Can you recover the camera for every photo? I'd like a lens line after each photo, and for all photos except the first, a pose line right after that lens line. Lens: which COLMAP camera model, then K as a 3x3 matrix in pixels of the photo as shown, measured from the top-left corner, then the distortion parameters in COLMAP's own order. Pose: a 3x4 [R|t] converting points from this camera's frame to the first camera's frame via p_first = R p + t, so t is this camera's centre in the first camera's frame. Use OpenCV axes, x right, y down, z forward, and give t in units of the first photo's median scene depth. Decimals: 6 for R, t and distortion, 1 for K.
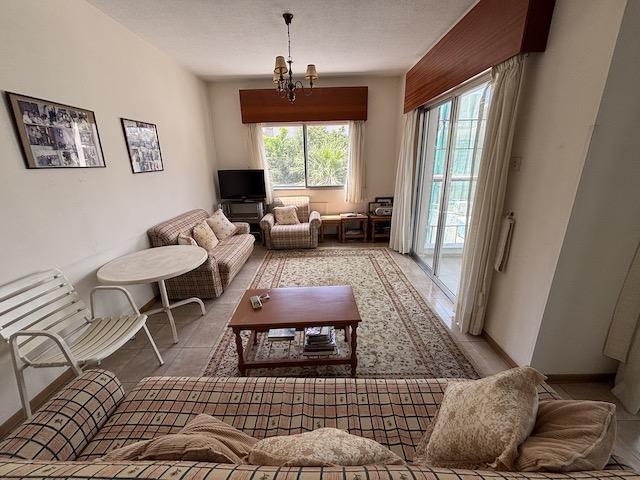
lens RADIAL K [[256.3, 0, 318.0], [0, 256.3, 238.7], [0, 0, 1]] dist [0.000401, -0.000198]
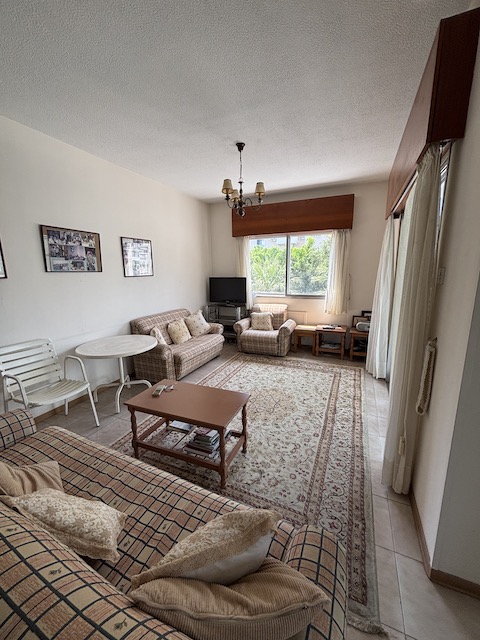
lens RADIAL K [[256.3, 0, 242.0], [0, 256.3, 321.3], [0, 0, 1]] dist [0.000401, -0.000198]
pose [[0.914056, 0.092136, -0.394984, 0.246335], [-0.129644, 0.989137, -0.069287, -0.010978], [0.384309, 0.114539, 0.916072, 0.031627]]
